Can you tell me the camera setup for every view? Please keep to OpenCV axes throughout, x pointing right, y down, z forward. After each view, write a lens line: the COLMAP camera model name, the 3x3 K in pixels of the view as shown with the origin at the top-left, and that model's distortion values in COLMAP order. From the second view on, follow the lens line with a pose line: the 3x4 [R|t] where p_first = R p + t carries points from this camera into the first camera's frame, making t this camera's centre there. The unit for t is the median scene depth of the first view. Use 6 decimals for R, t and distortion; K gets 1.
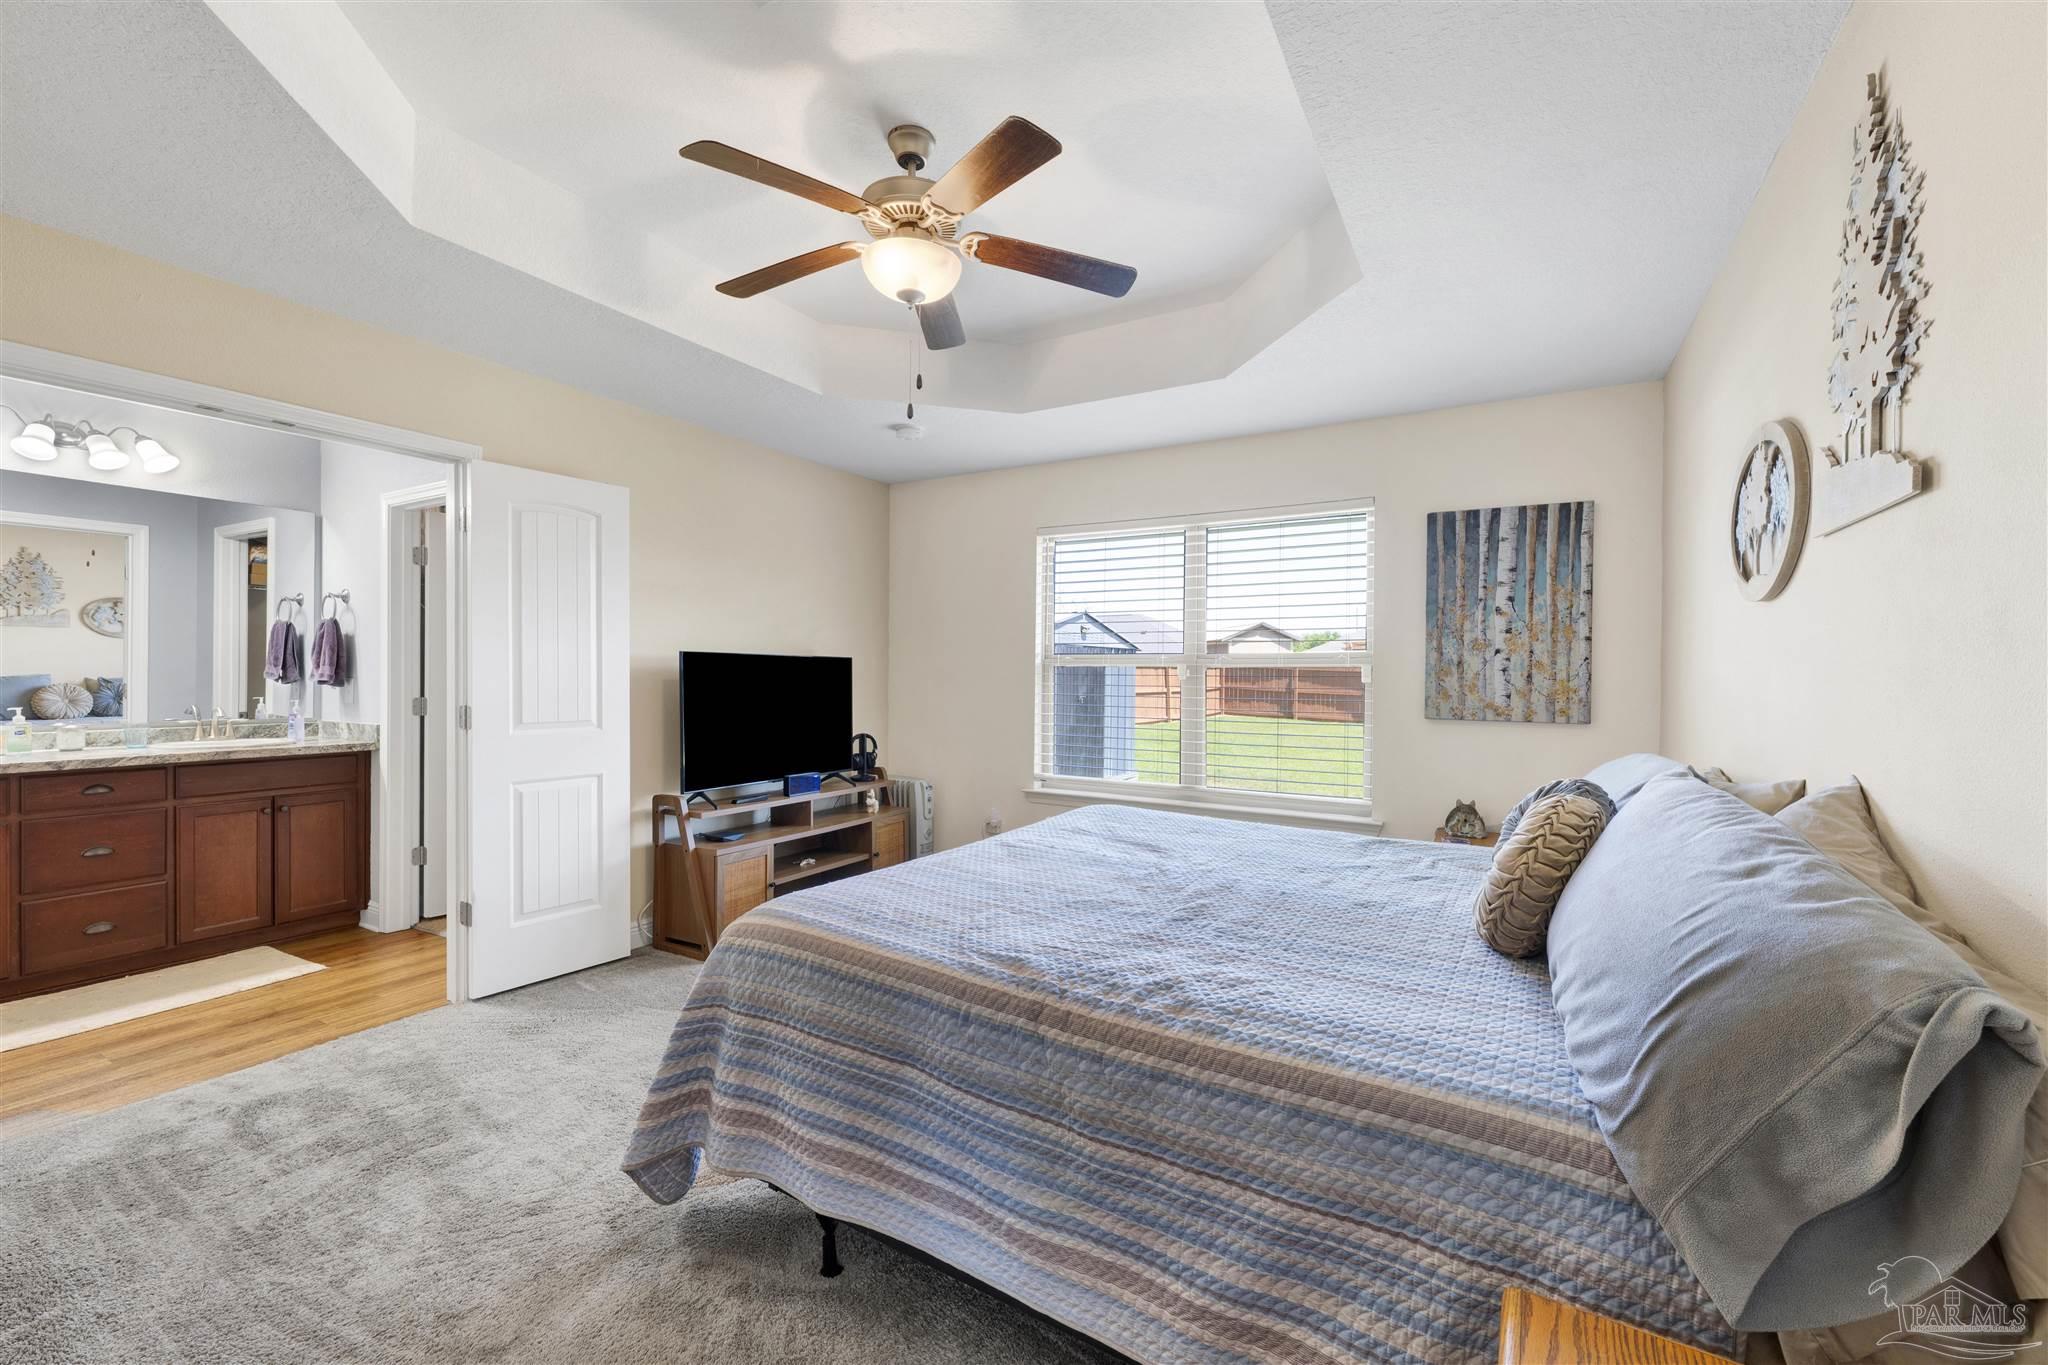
lens RADIAL K [[840.0, 0, 1028.7], [0, 840.0, 674.6], [0, 0, 1]] dist [0.001206, -0.000700]
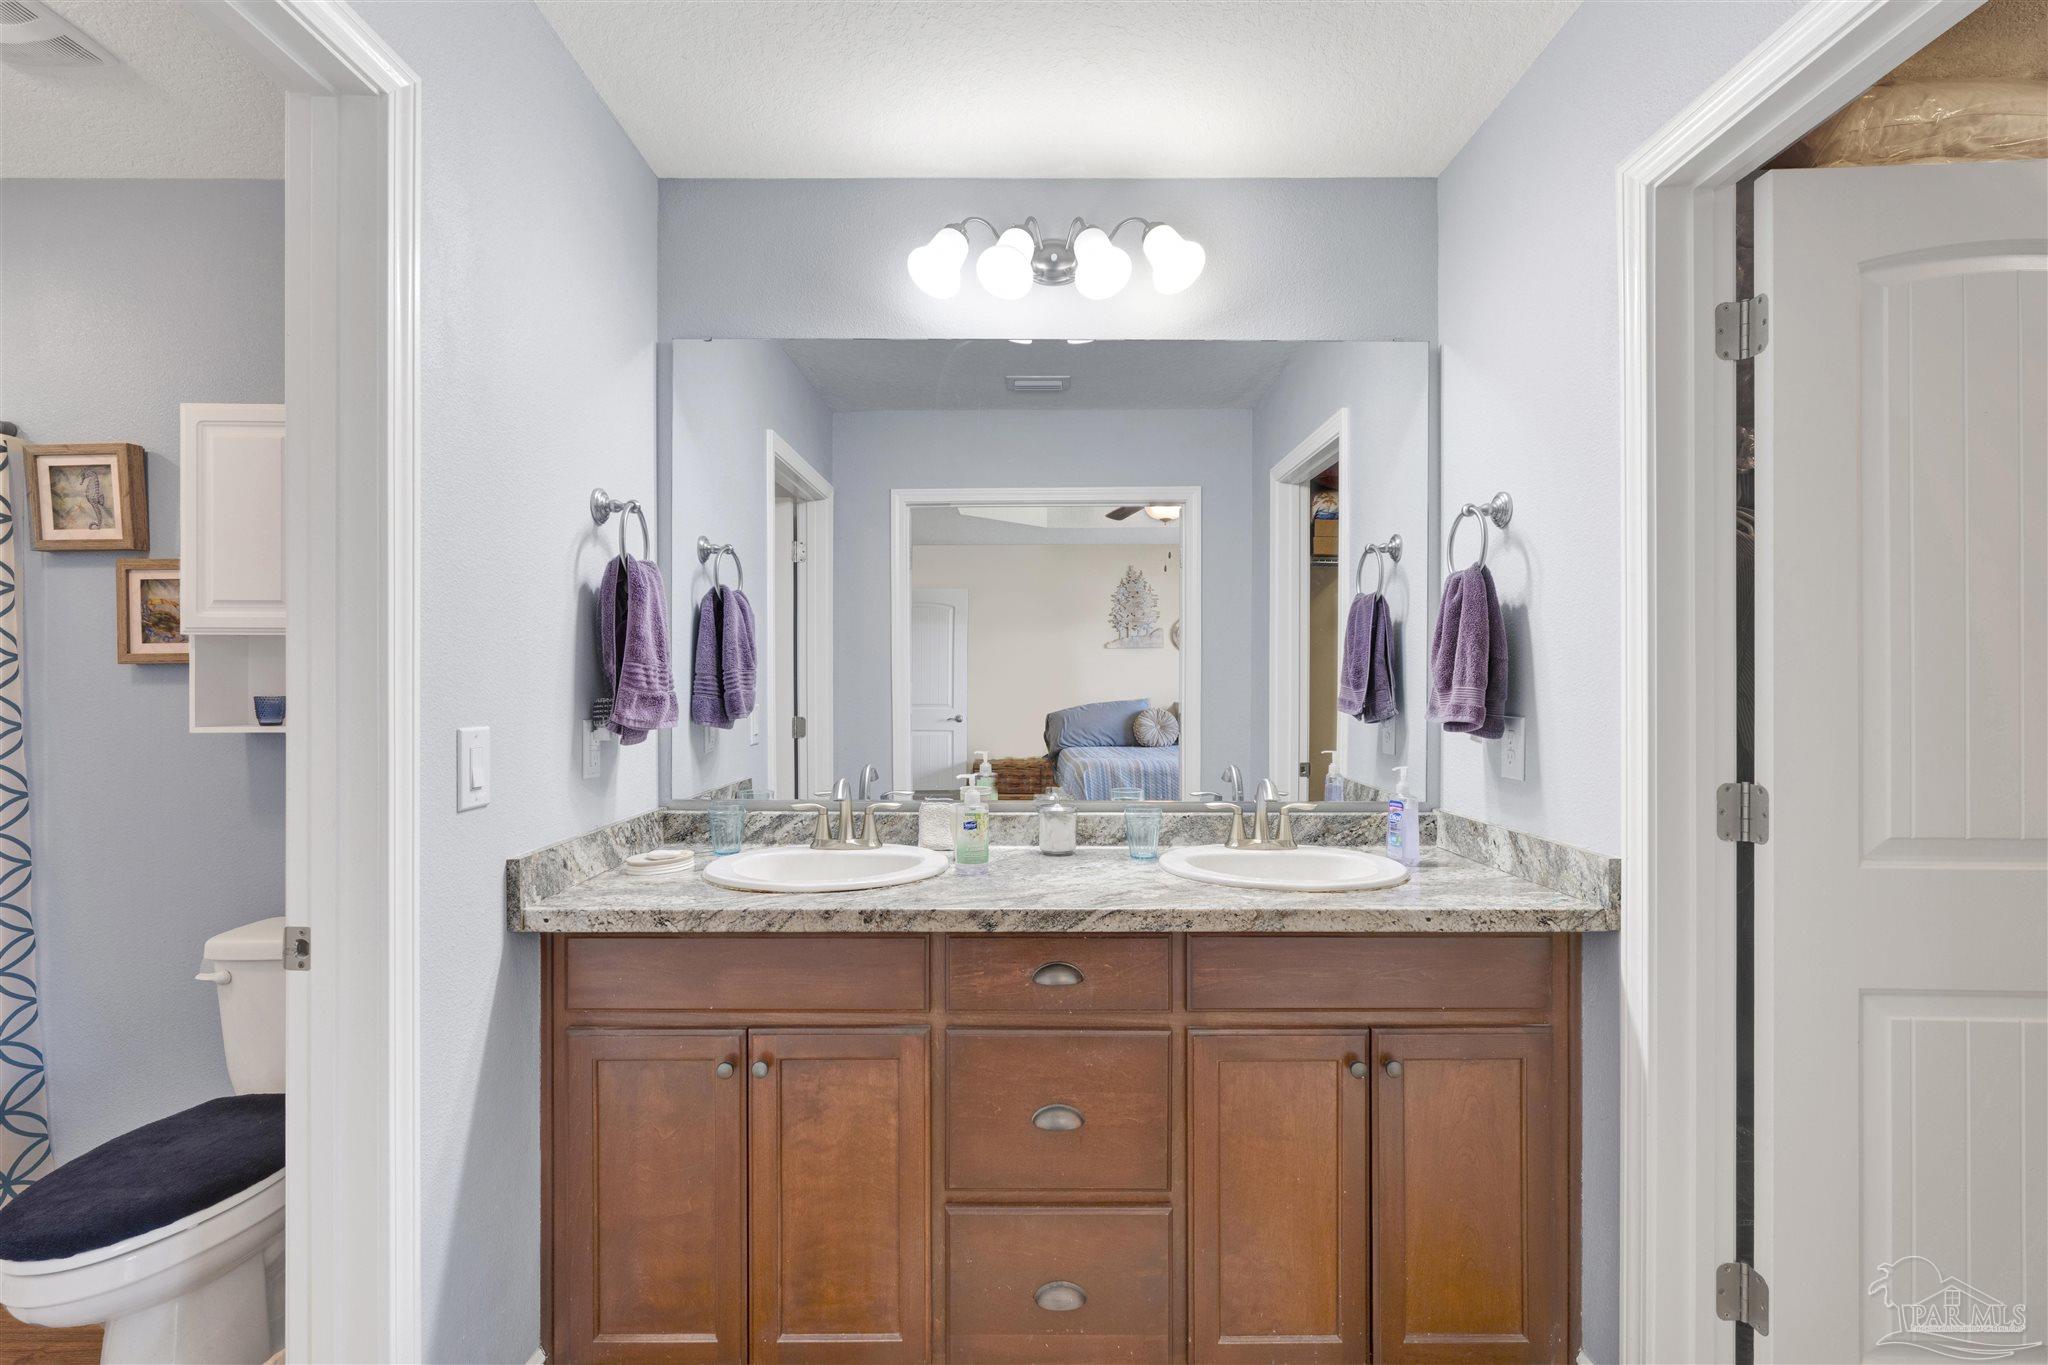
lens RADIAL K [[955.6, 0, 1065.3], [0, 955.6, 694.3], [0, 0, 1]] dist [0.001260, -0.000032]
pose [[0.544641, -0.002689, -0.838665, -0.553817], [0.002538, 0.999996, -0.001558, -0.005794], [0.838665, -0.001280, 0.544646, 0.588310]]
